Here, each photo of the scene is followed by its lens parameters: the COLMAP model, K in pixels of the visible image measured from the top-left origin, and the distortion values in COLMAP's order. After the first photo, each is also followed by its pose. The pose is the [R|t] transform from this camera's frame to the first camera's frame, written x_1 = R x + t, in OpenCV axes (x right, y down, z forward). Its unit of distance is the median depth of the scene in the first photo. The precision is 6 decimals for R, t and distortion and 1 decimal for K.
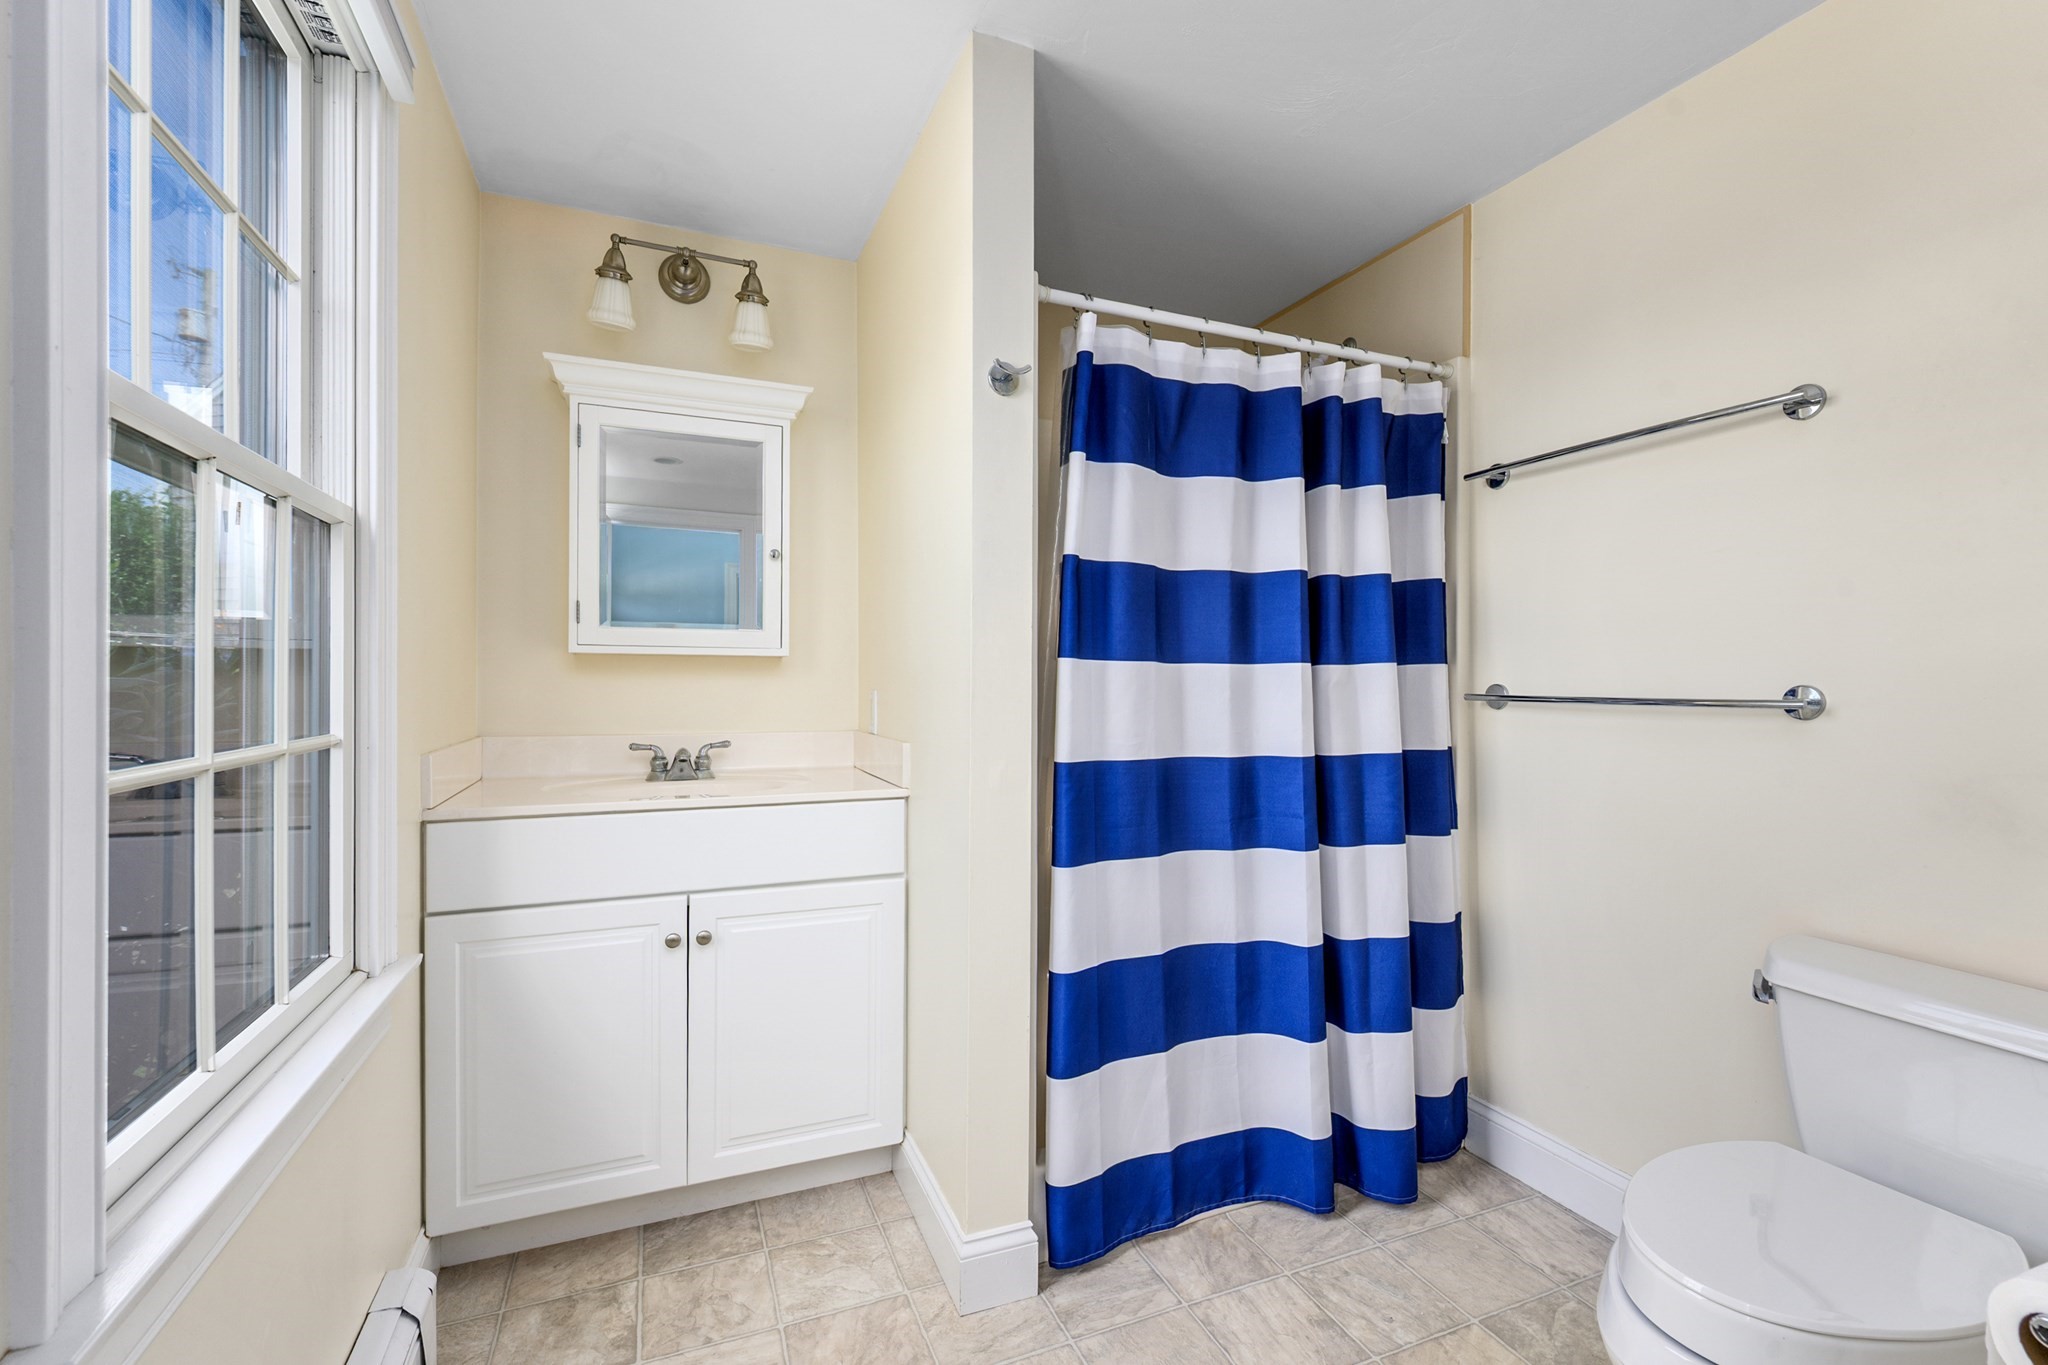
lens RADIAL K [[881.1, 0, 1024.0], [0, 881.1, 682.5], [0, 0, 1]] dist [0.000182, 0.000048]
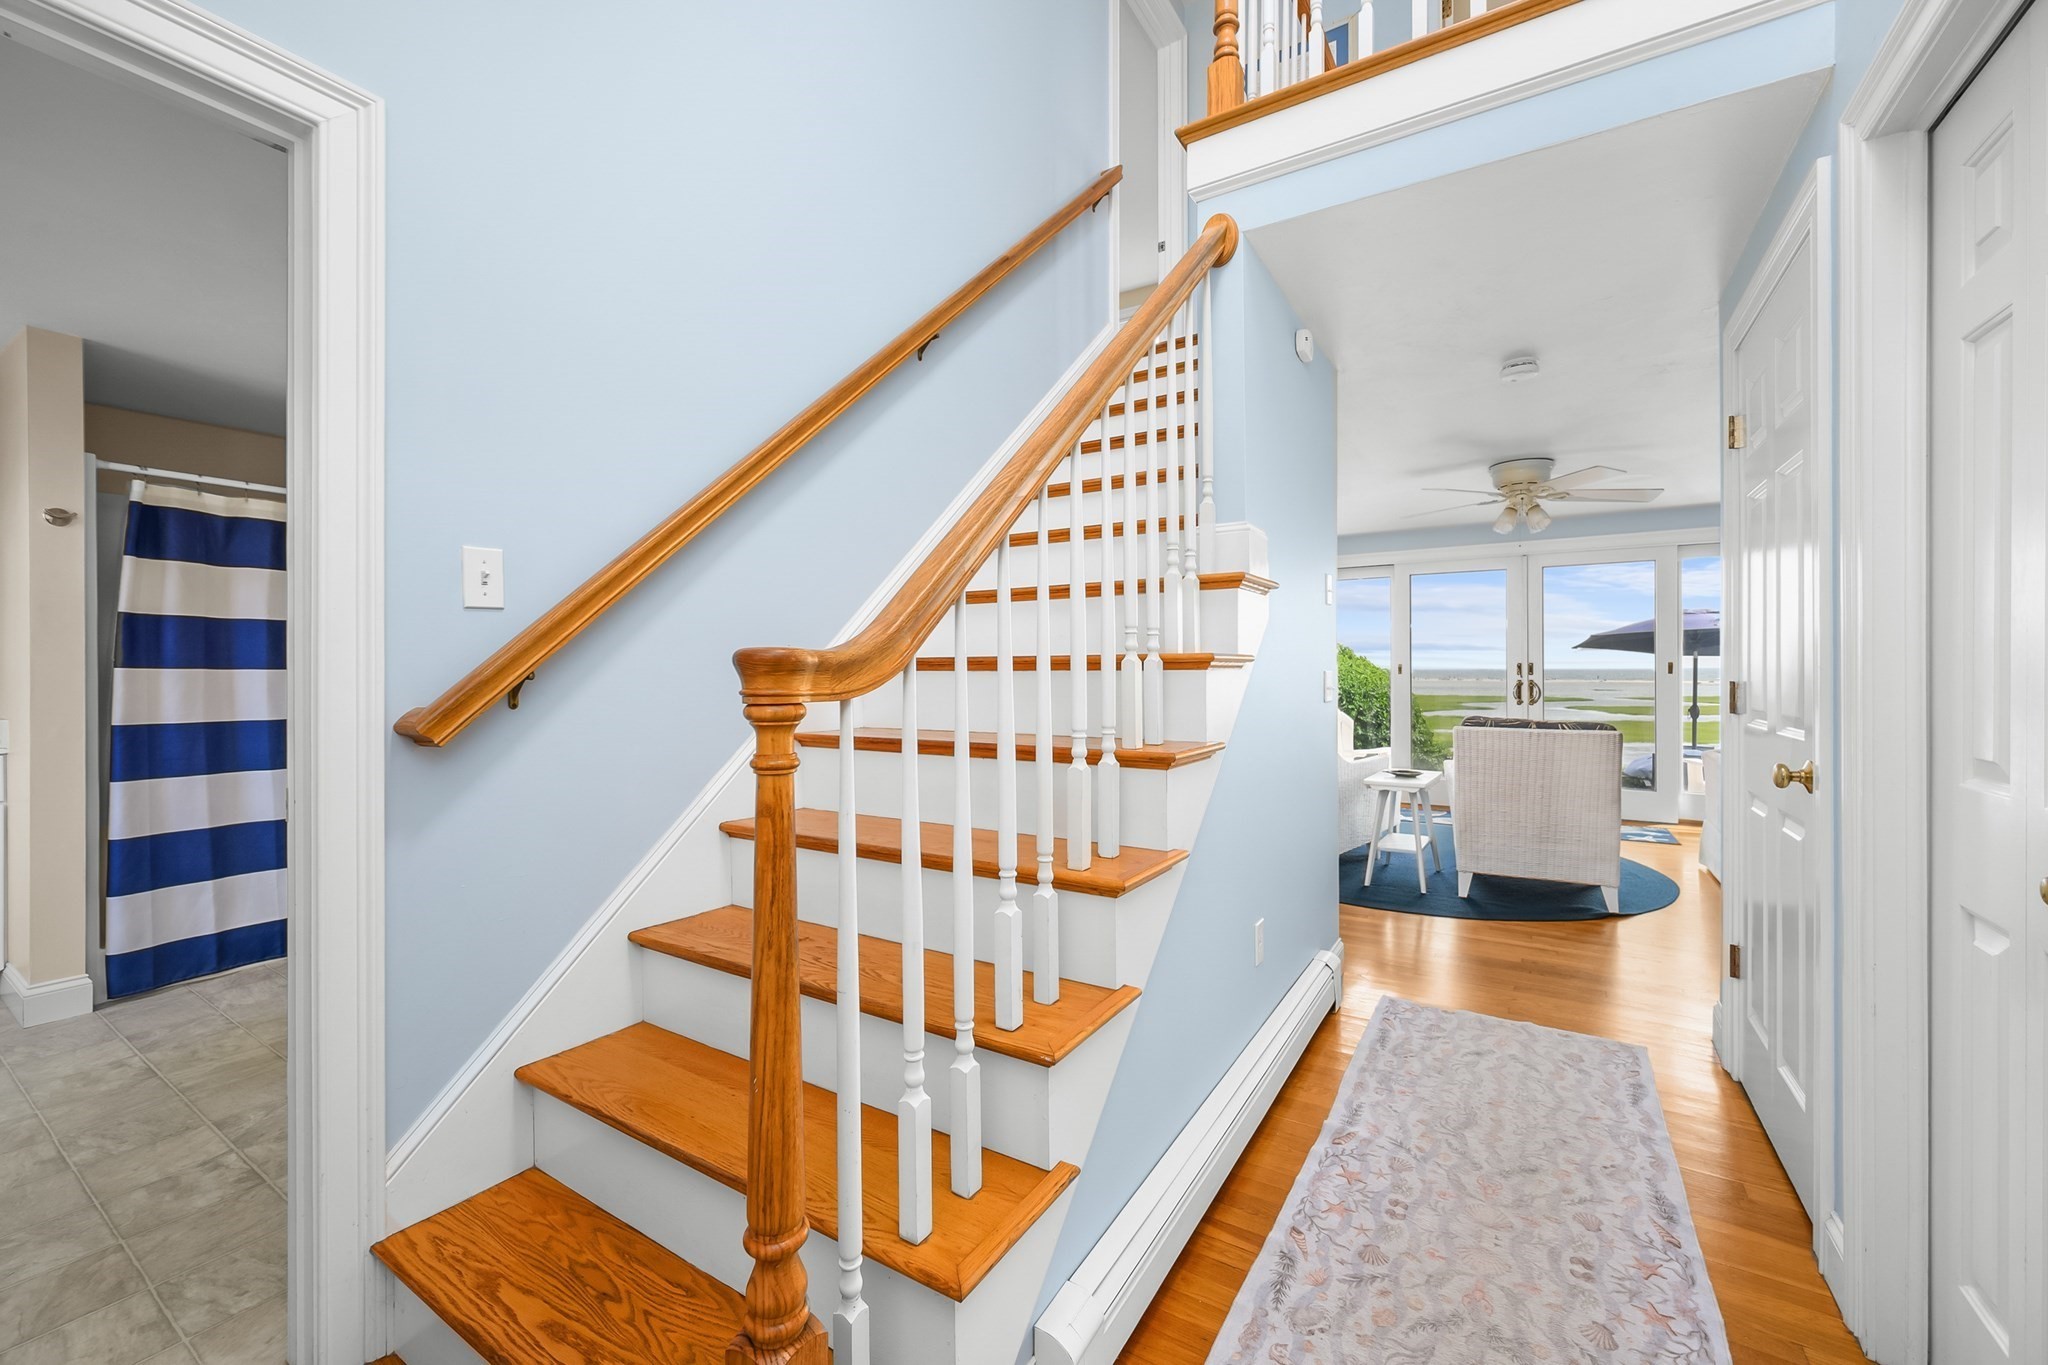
lens RADIAL K [[829.0, 0, 1024.0], [0, 829.0, 682.5], [0, 0, 1]] dist [0.000539, 0.000818]
pose [[0.815605, -0.008536, 0.578547, 0.575490], [0.003991, 0.999950, 0.009127, -0.006876], [-0.578596, -0.005135, 0.815598, -1.480656]]
